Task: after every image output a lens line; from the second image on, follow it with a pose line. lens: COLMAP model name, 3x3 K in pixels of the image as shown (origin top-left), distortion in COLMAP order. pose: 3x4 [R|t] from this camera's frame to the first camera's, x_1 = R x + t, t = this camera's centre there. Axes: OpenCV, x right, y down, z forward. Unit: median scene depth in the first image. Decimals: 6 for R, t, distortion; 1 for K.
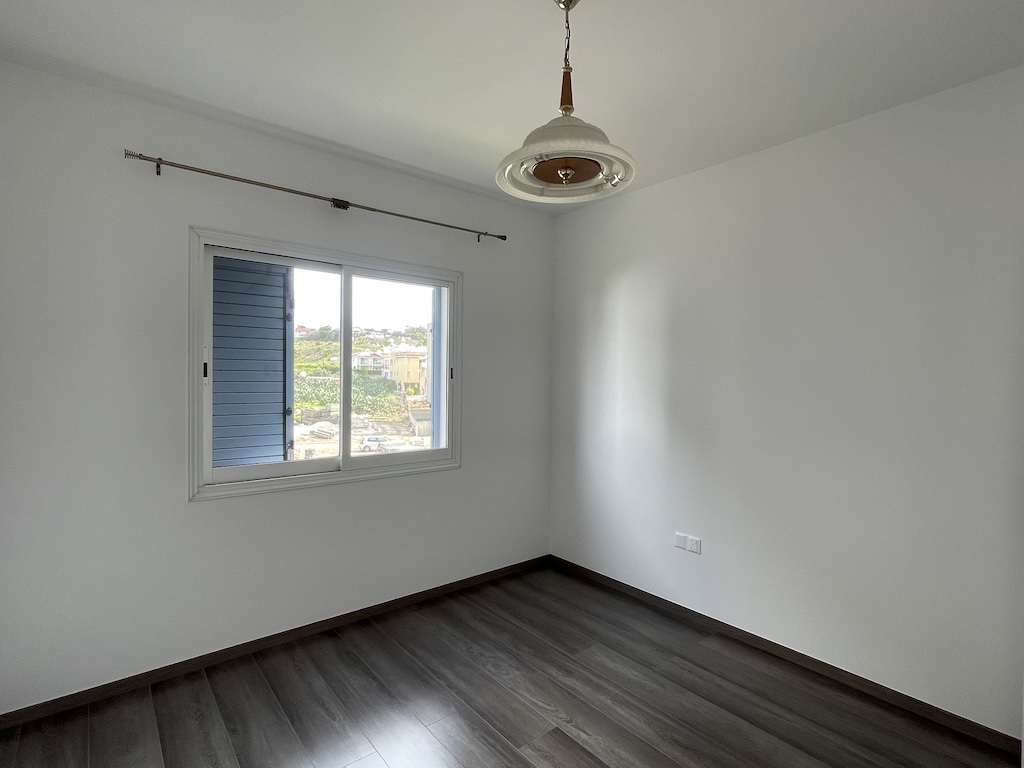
lens RADIAL K [[516.0, 0, 512.1], [0, 516.0, 387.9], [0, 0, 1]] dist [0.003605, 0.001121]
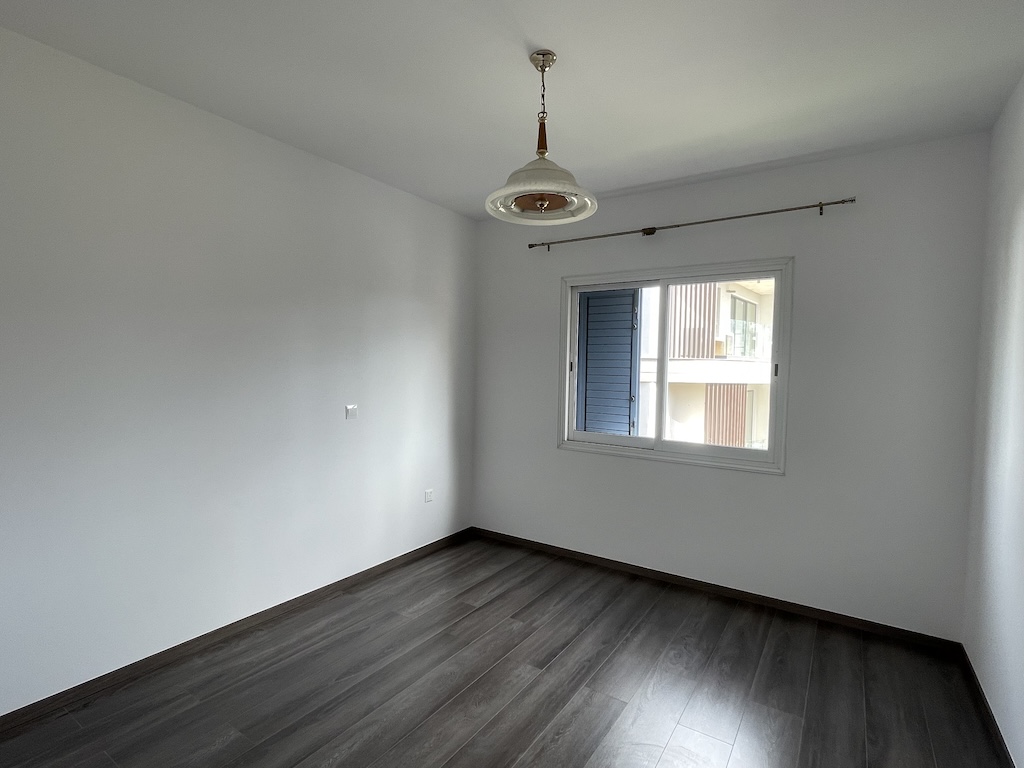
lens RADIAL K [[516.0, 0, 512.1], [0, 516.0, 387.9], [0, 0, 1]] dist [0.003605, 0.001121]
pose [[0.284187, 0.028981, -0.958331, 0.756820], [-0.039270, 0.999056, 0.018567, 0.006254], [0.957964, 0.032357, 0.285057, 0.345585]]
